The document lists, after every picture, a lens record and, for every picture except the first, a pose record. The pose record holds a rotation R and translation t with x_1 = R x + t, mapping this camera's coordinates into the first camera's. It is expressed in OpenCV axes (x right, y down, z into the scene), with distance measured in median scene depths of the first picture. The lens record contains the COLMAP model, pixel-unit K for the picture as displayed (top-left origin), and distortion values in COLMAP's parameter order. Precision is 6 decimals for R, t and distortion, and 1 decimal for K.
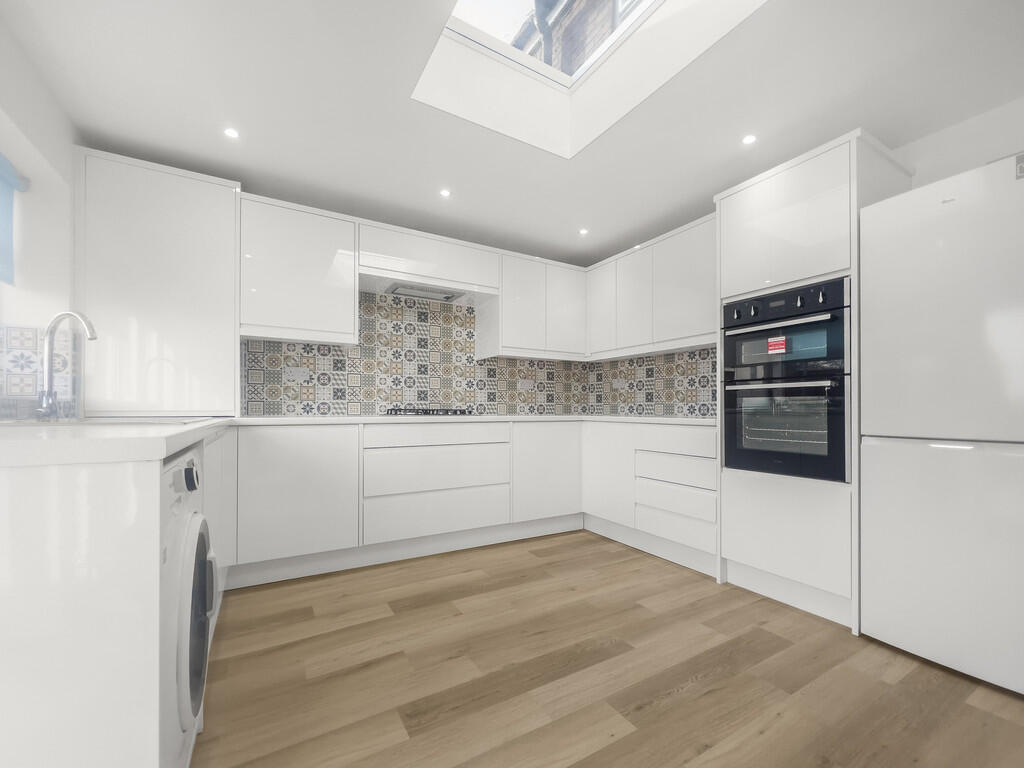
lens RADIAL K [[426.8, 0, 511.6], [0, 426.8, 408.5], [0, 0, 1]] dist [0.009891, 0.000105]
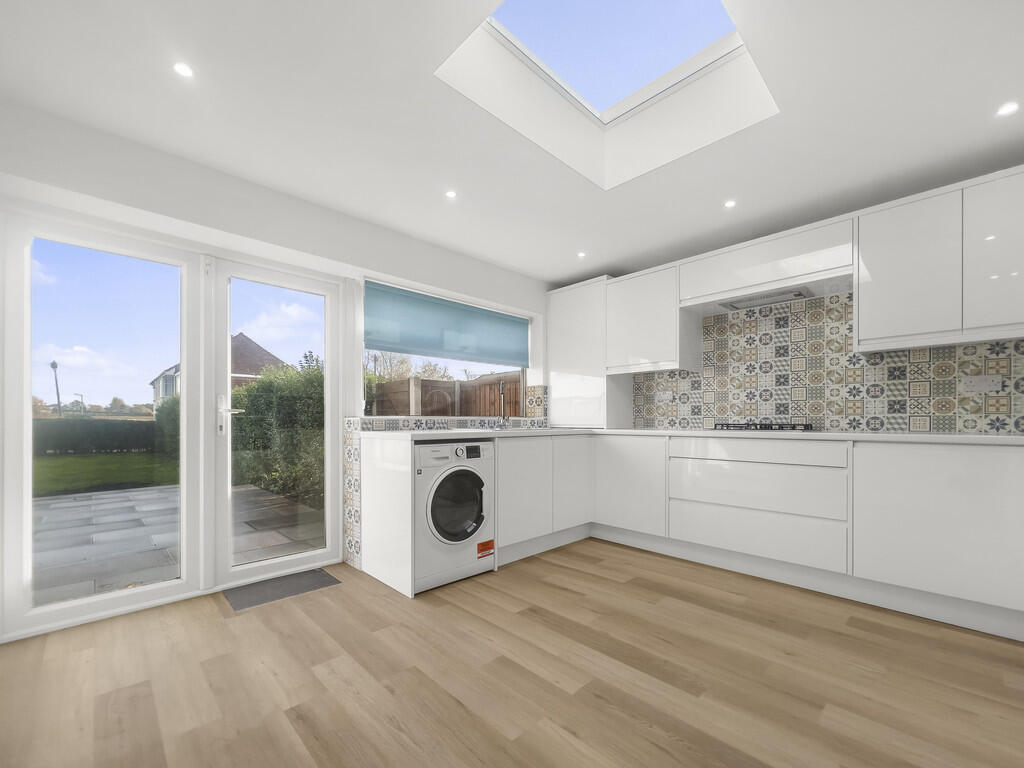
lens RADIAL K [[434.9, 0, 510.0], [0, 434.9, 426.0], [0, 0, 1]] dist [0.001657, 0.000404]
pose [[0.220698, 0.004750, -0.975331, 0.591465], [-0.001439, 0.999989, 0.004544, 0.003034], [0.975341, 0.000400, 0.220702, 0.240141]]
